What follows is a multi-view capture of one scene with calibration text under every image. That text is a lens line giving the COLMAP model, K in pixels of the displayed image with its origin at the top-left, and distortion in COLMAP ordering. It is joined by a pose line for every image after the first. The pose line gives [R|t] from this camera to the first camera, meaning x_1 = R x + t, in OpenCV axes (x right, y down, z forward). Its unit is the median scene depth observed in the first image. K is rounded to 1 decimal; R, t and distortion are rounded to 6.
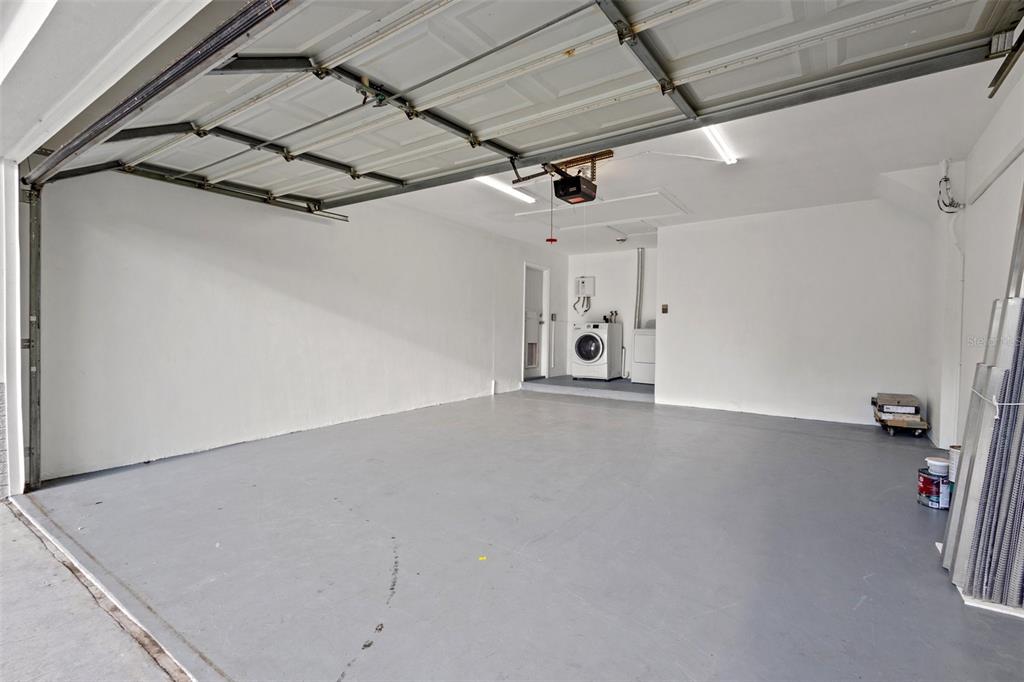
lens RADIAL K [[475.0, 0, 514.4], [0, 475.0, 340.0], [0, 0, 1]] dist [0.000351, 0.000100]
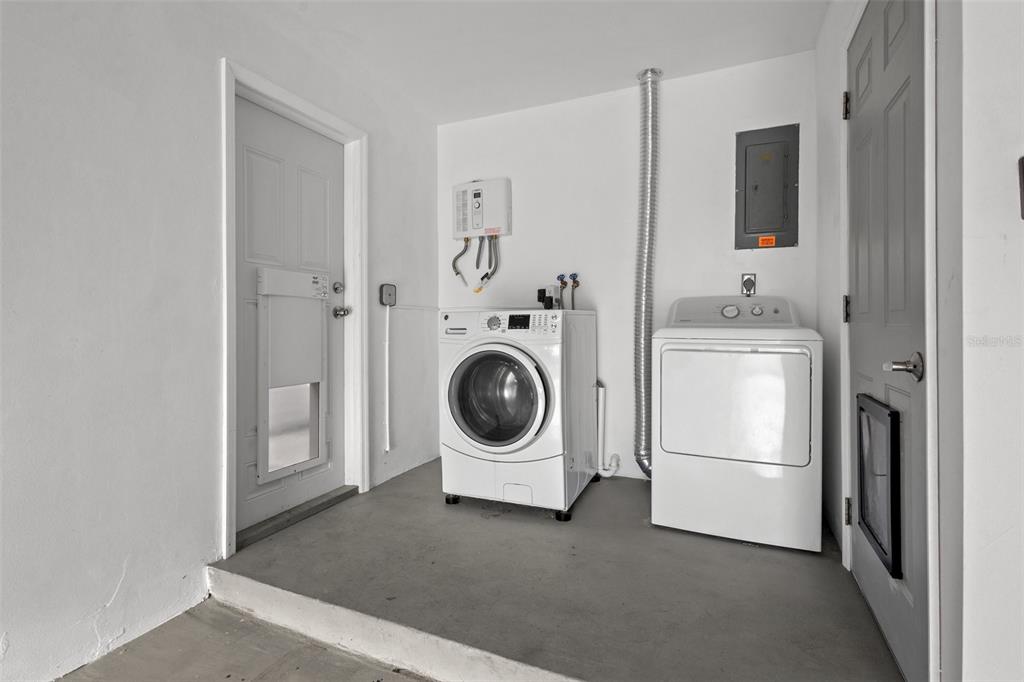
lens RADIAL K [[475.0, 0, 513.4], [0, 475.0, 333.4], [0, 0, 1]] dist [0.000351, 0.000100]
pose [[0.983775, -0.023887, 0.177809, 0.111014], [0.023386, 0.999714, 0.004913, -0.021620], [-0.177876, -0.000675, 0.984053, 0.680256]]
